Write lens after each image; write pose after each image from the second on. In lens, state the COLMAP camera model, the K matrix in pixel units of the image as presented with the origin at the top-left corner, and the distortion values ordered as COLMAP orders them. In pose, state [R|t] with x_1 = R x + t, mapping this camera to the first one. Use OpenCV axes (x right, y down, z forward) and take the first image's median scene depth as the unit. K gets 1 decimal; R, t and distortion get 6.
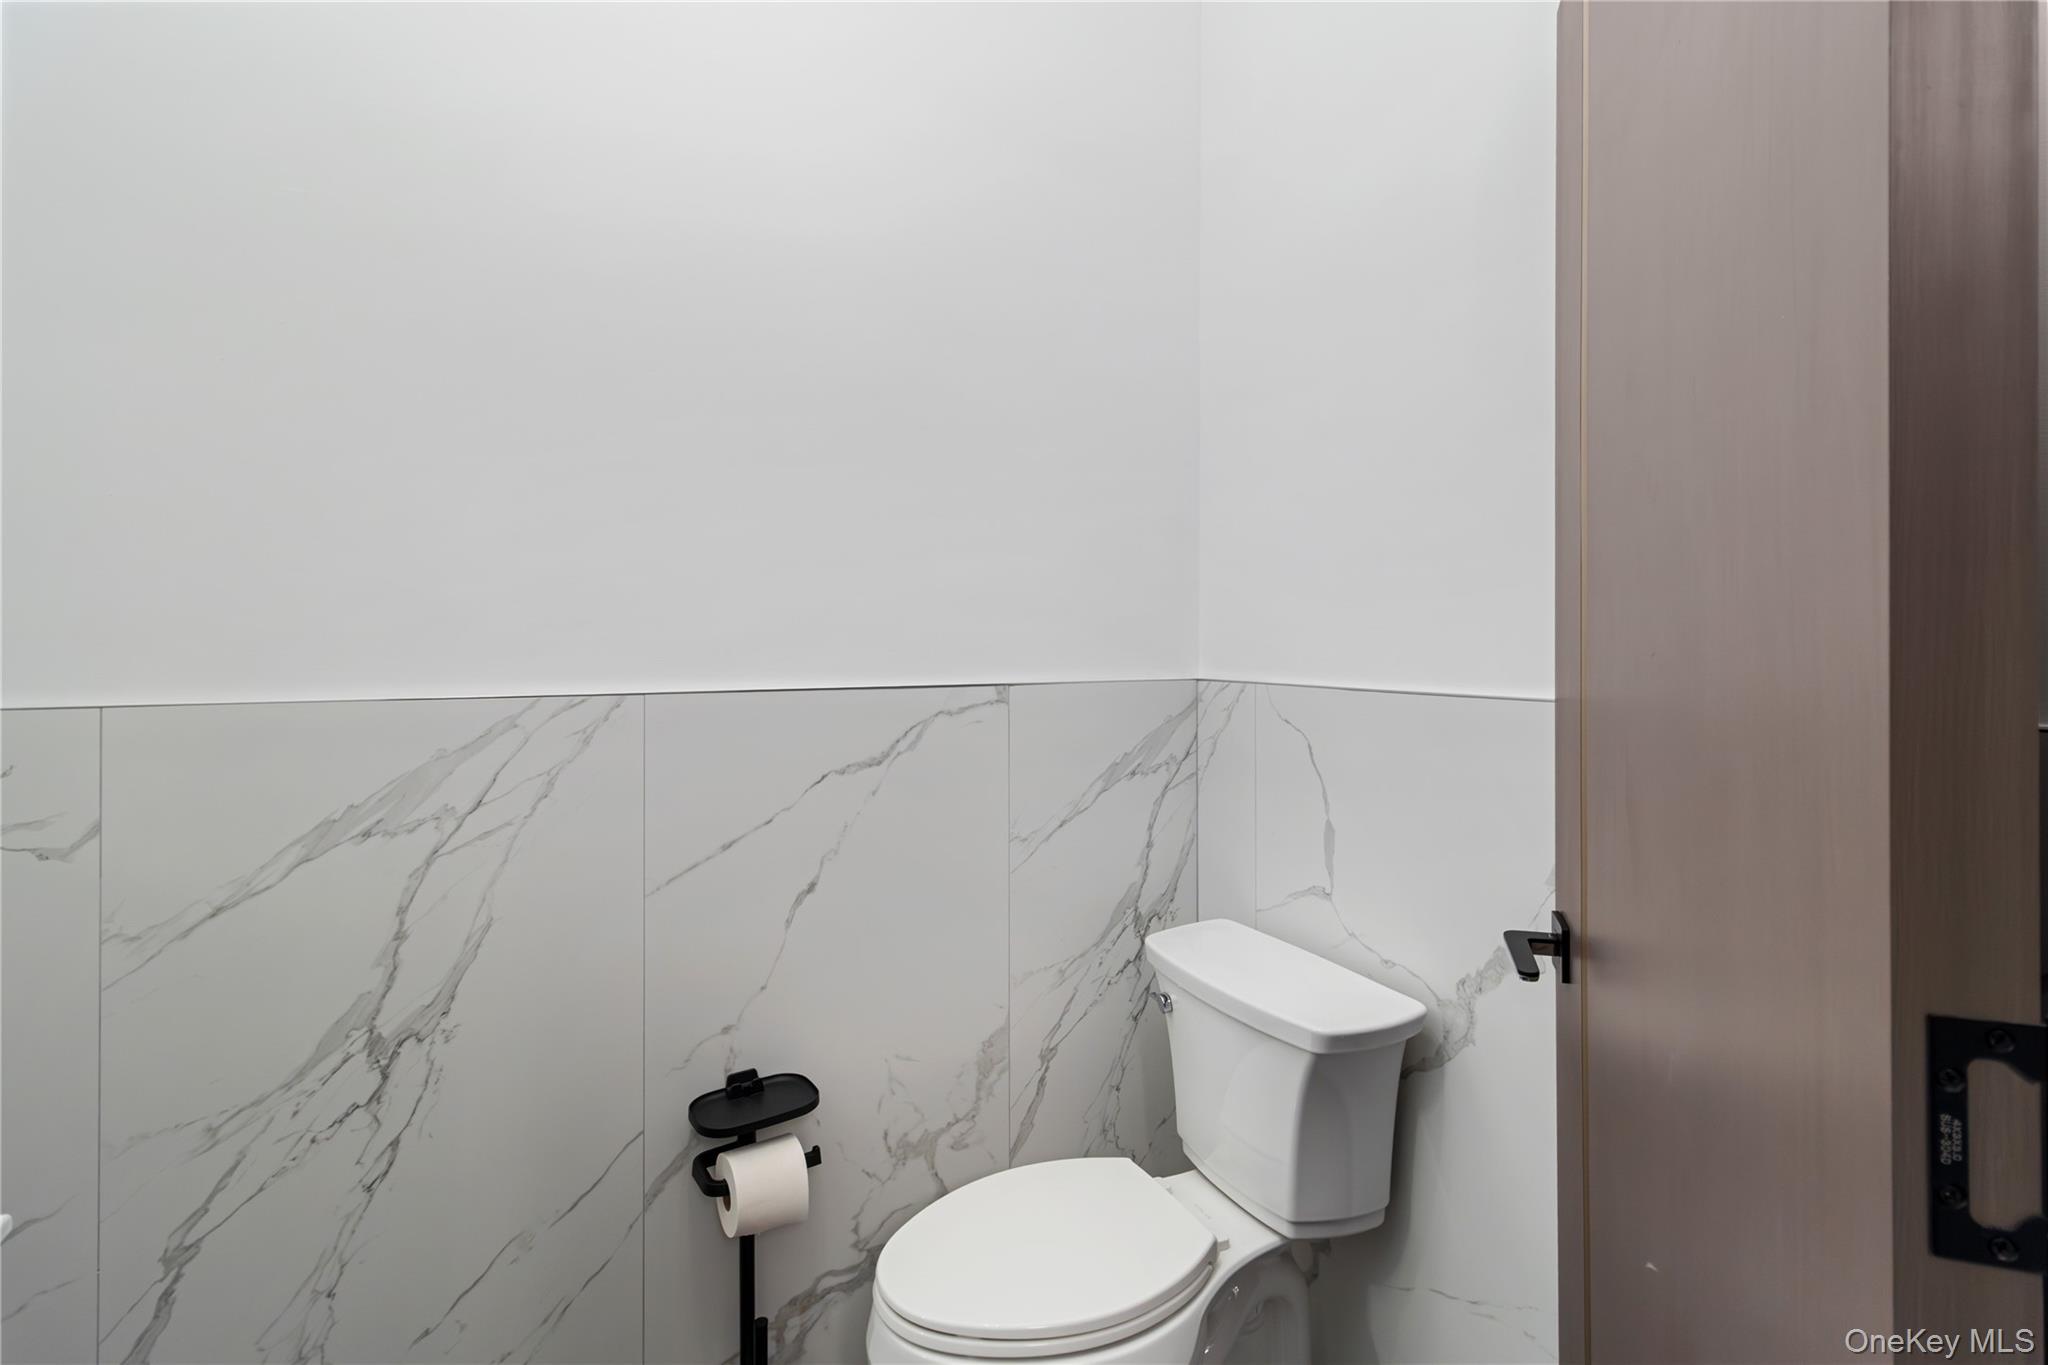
lens RADIAL K [[950.1, 0, 1075.6], [0, 950.1, 635.8], [0, 0, 1]] dist [-0.001857, -0.000224]
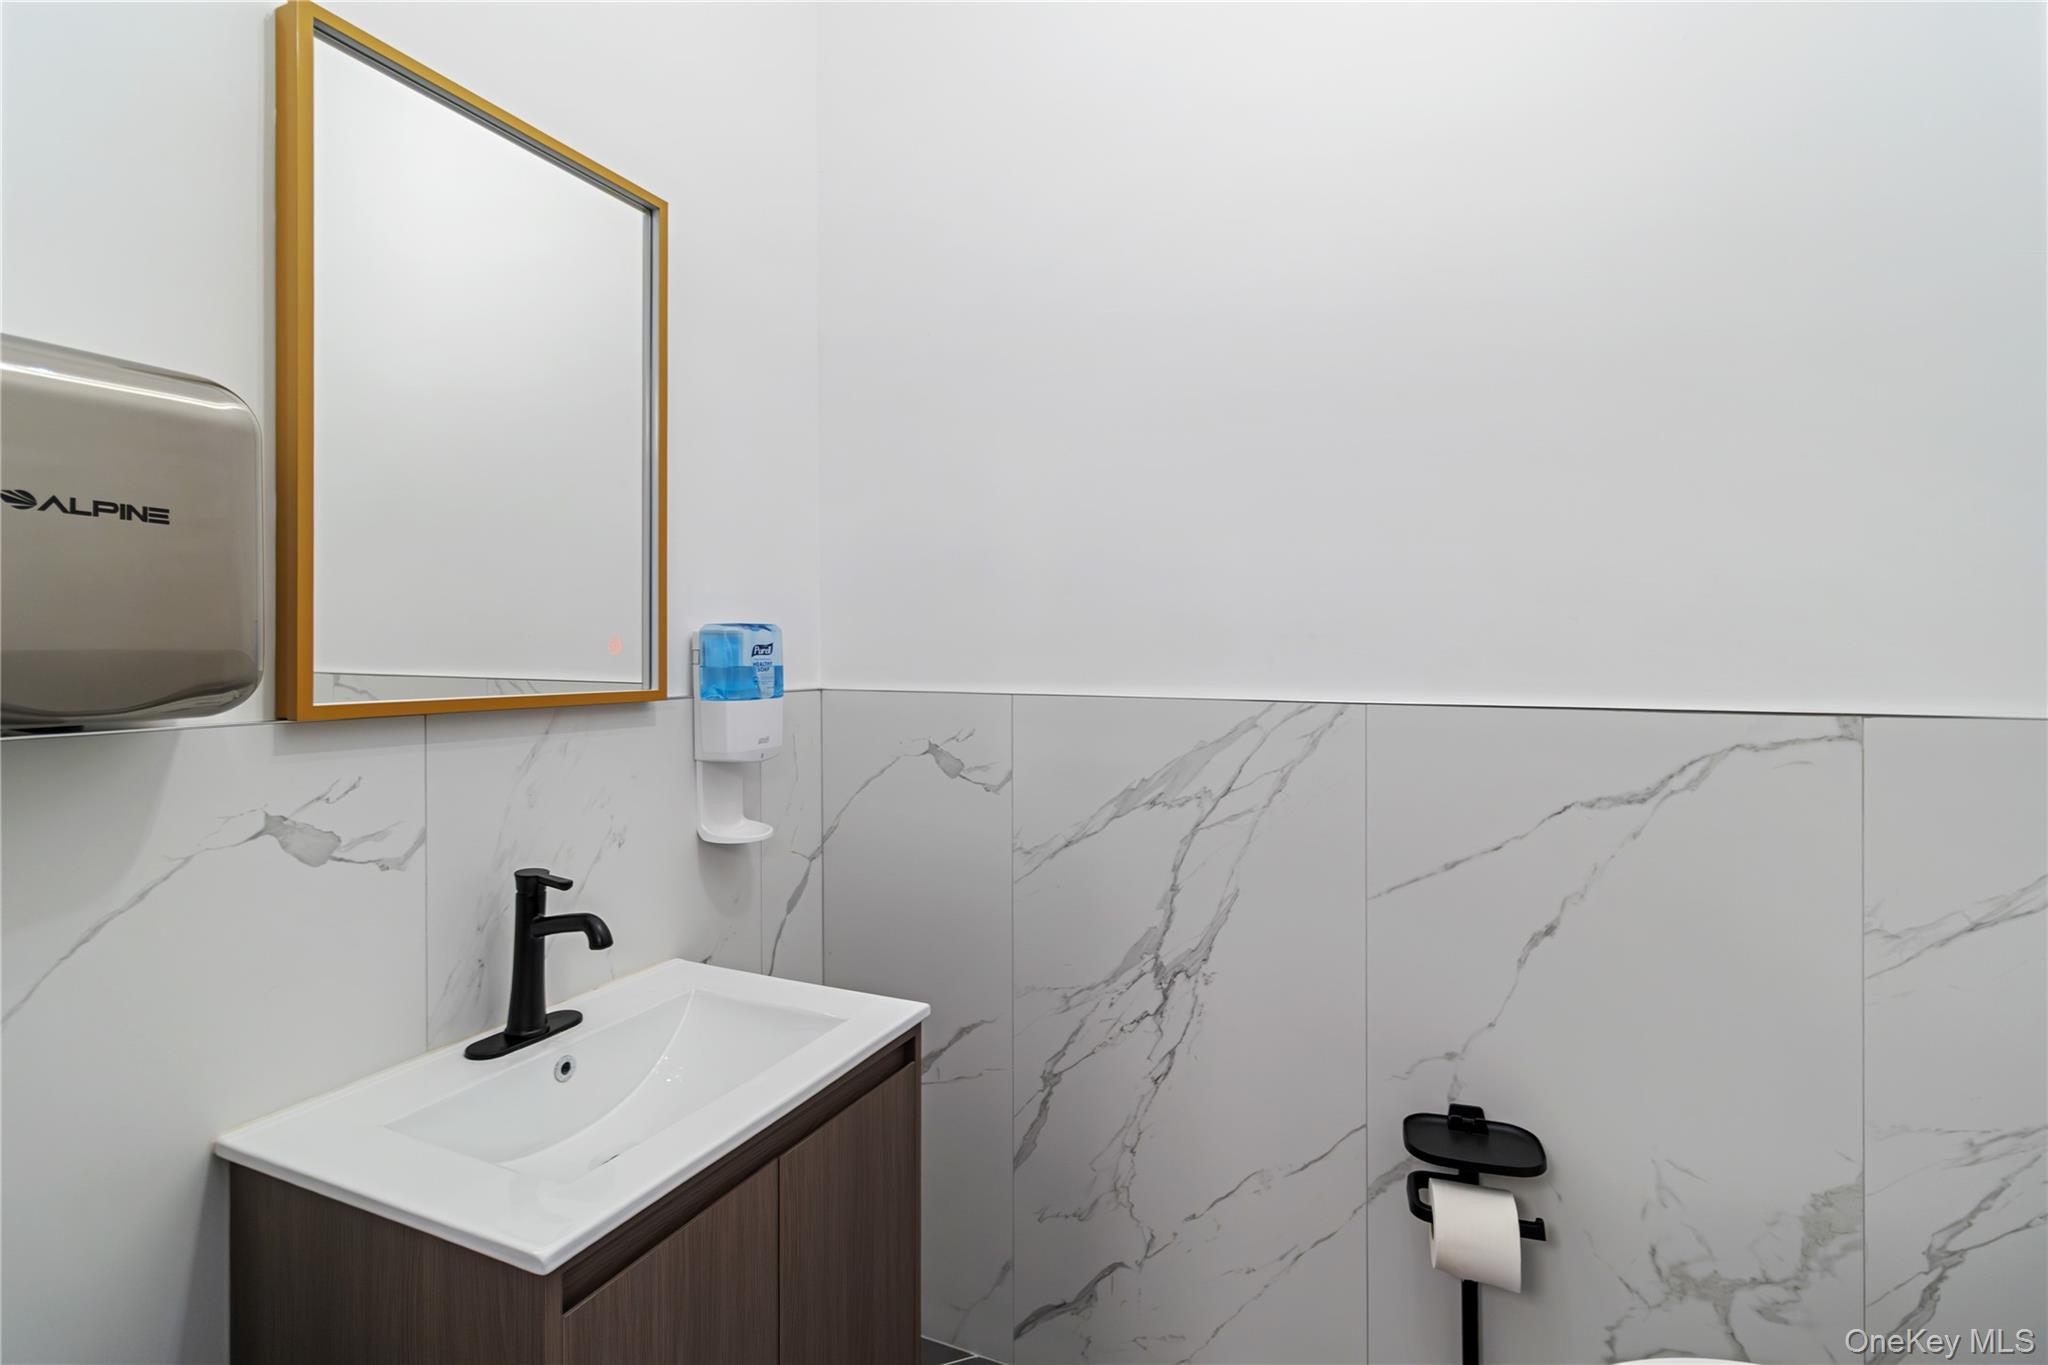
lens RADIAL K [[950.1, 0, 1023.8], [0, 950.1, 652.0], [0, 0, 1]] dist [-0.001857, -0.000224]
pose [[0.610962, 0.004204, -0.791649, 0.141154], [-0.000501, 0.999988, 0.004924, 0.000134], [0.791660, -0.002612, 0.610956, 0.075820]]
